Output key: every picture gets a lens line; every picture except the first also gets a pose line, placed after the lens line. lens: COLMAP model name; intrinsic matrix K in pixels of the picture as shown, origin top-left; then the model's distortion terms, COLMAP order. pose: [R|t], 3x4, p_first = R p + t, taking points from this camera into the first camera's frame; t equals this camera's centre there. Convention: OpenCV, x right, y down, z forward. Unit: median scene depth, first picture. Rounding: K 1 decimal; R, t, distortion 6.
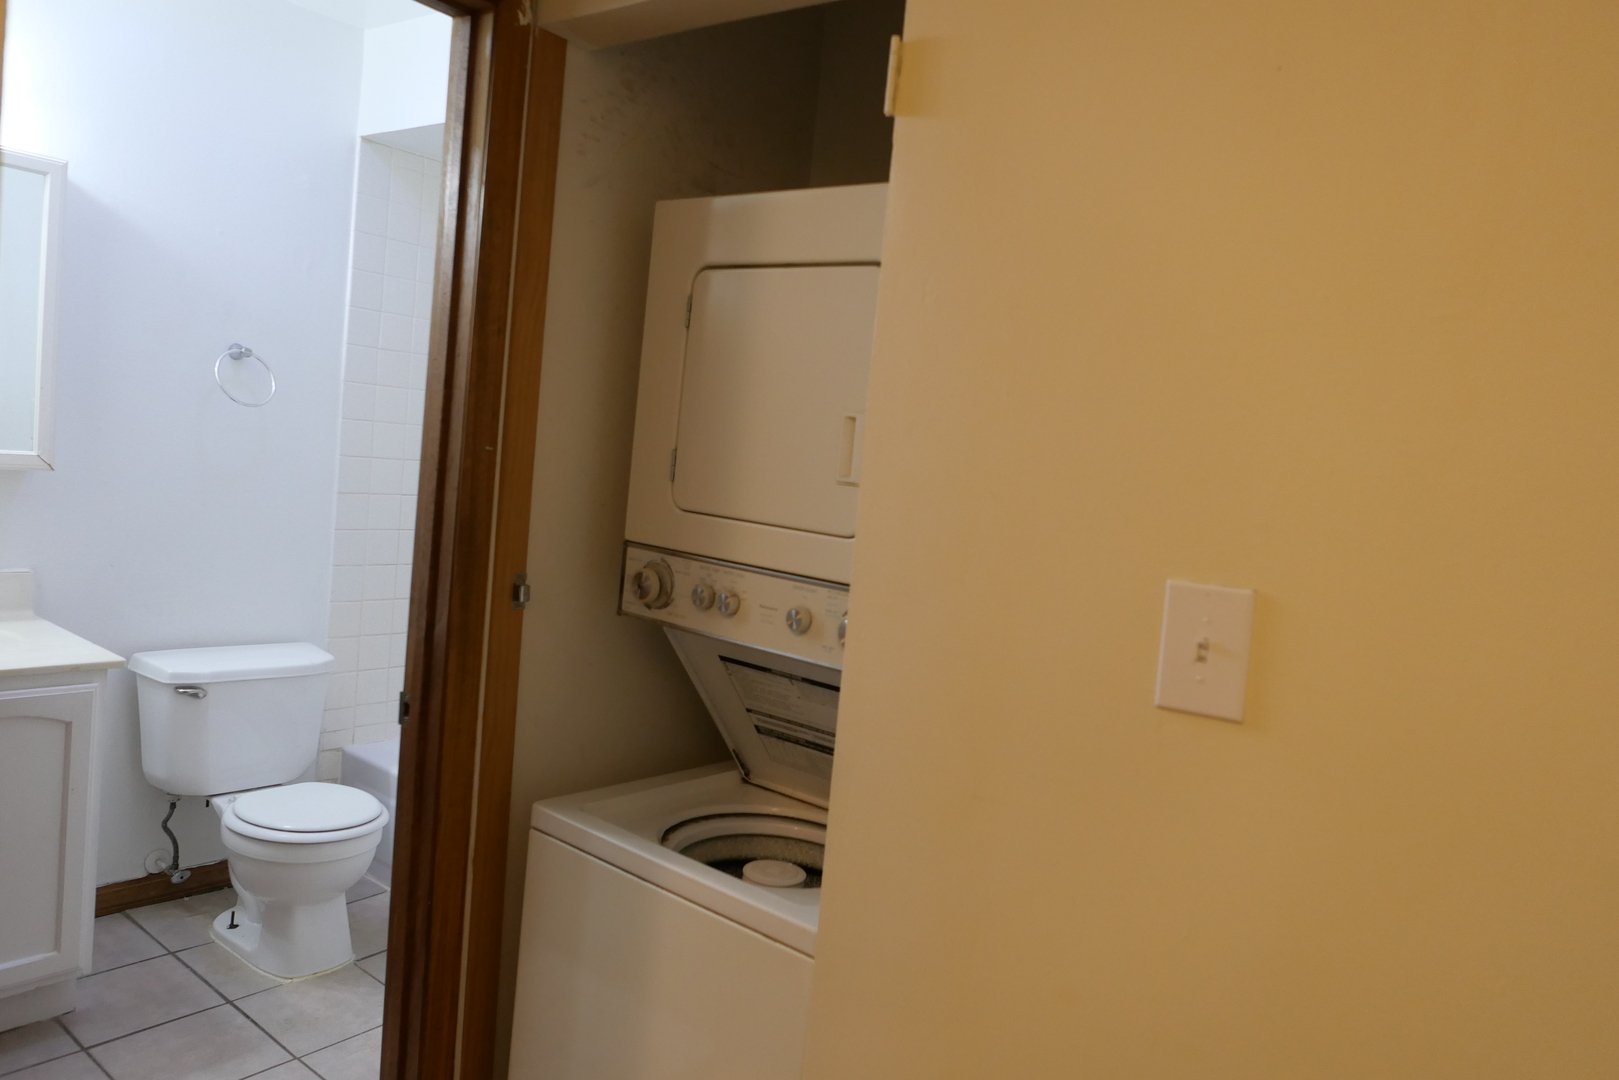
lens RADIAL K [[1121.0, 0, 807.9], [0, 1121.0, 546.9], [0, 0, 1]] dist [-0.035376, 0.020886]
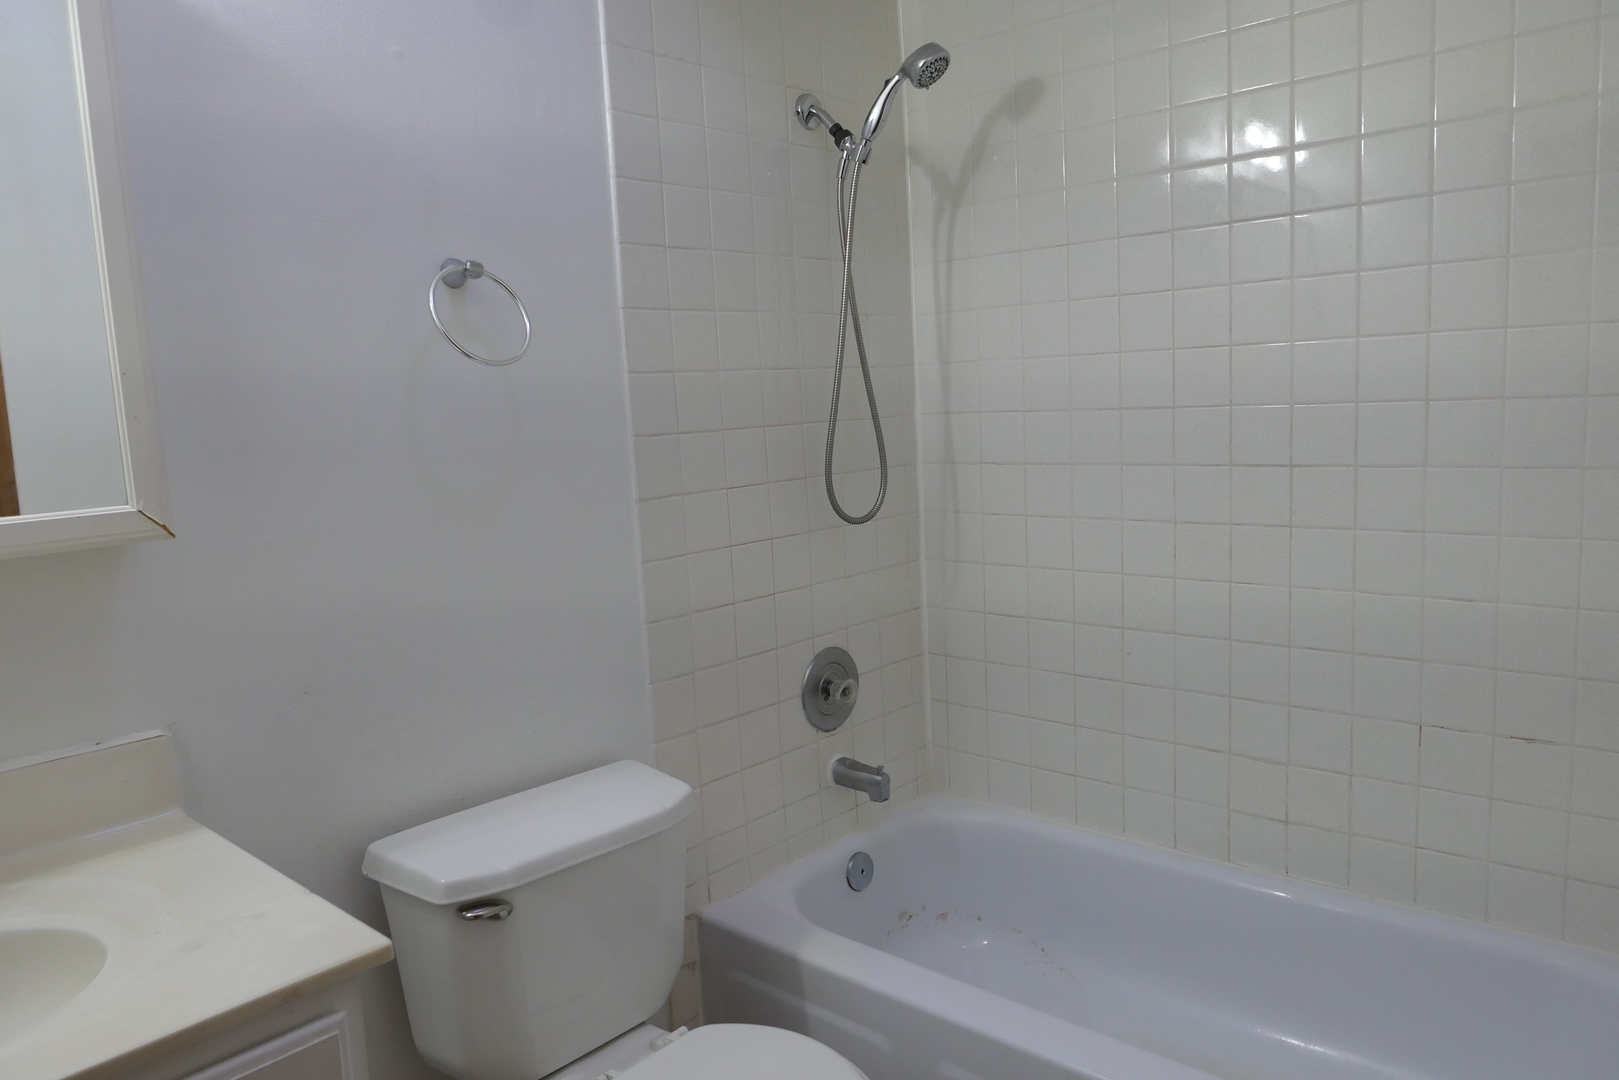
lens RADIAL K [[1121.0, 0, 807.9], [0, 1121.0, 545.8], [0, 0, 1]] dist [-0.035376, 0.020886]
pose [[0.985769, -0.135535, -0.099446, -0.315185], [0.139925, 0.989411, 0.038555, -0.040023], [0.093168, -0.051921, 0.994296, 0.475797]]
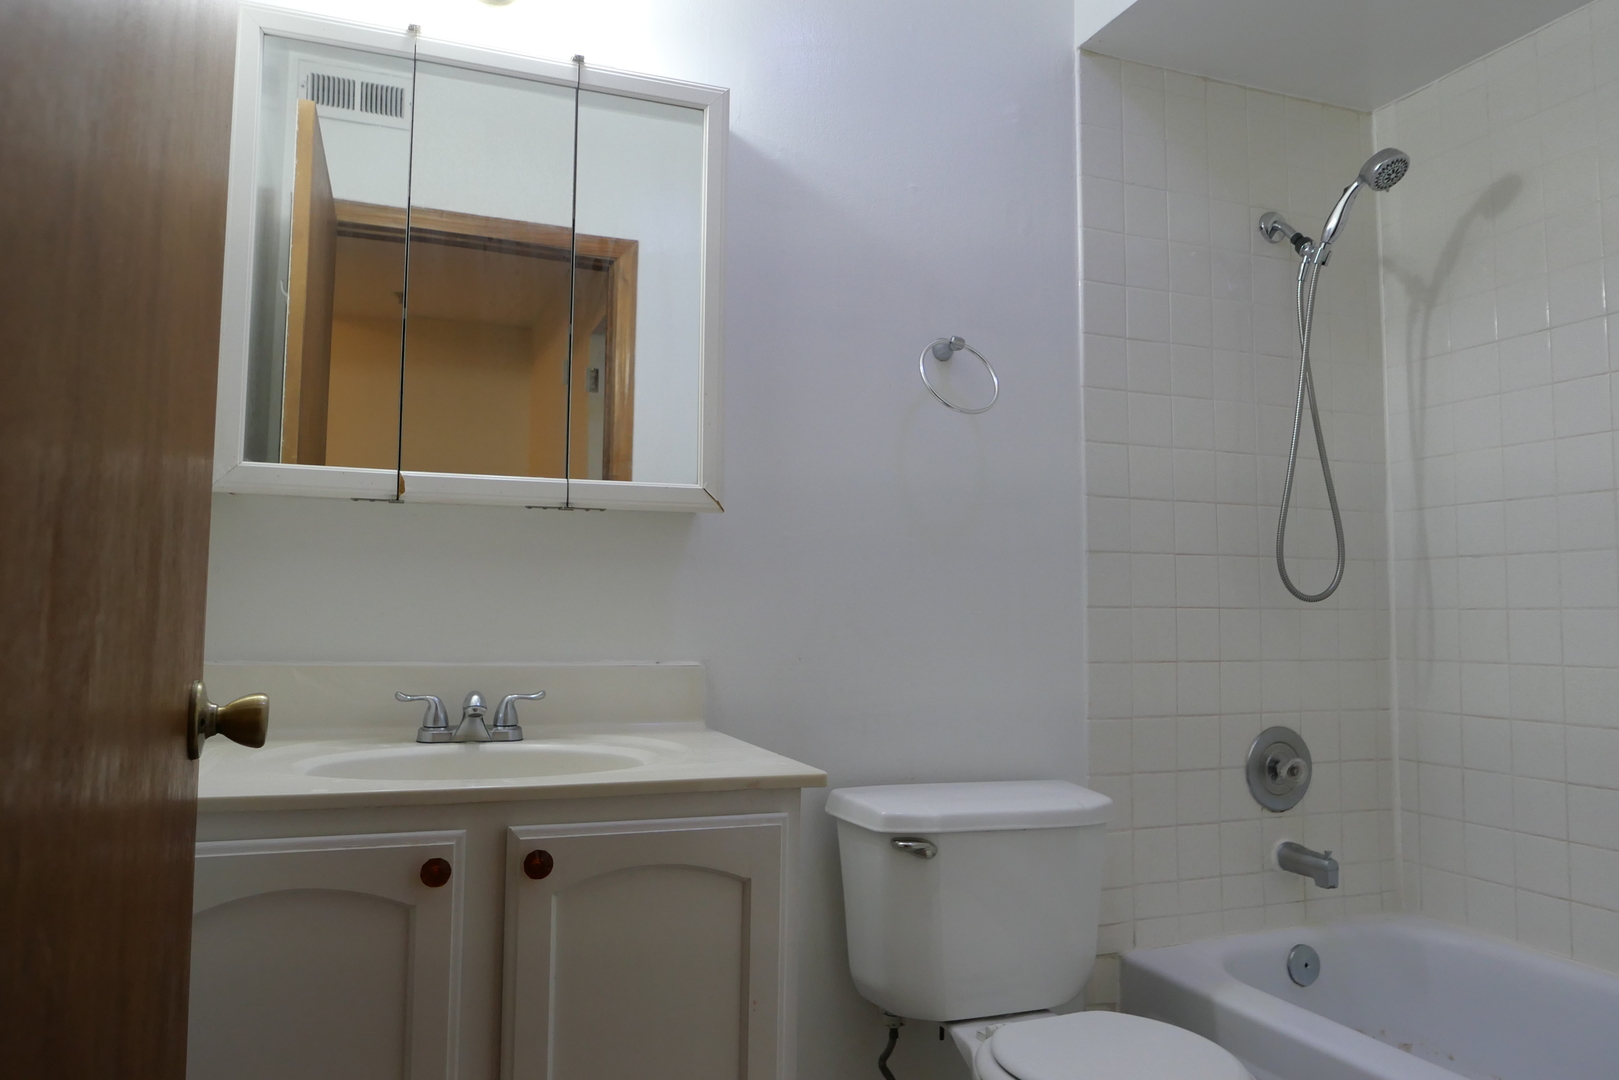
lens RADIAL K [[1121.0, 0, 809.2], [0, 1121.0, 546.4], [0, 0, 1]] dist [-0.035376, 0.020886]
pose [[0.852945, -0.128194, -0.506015, -0.254997], [0.034642, 0.981140, -0.190170, 0.078923], [0.520850, 0.144676, 0.841299, 0.397235]]
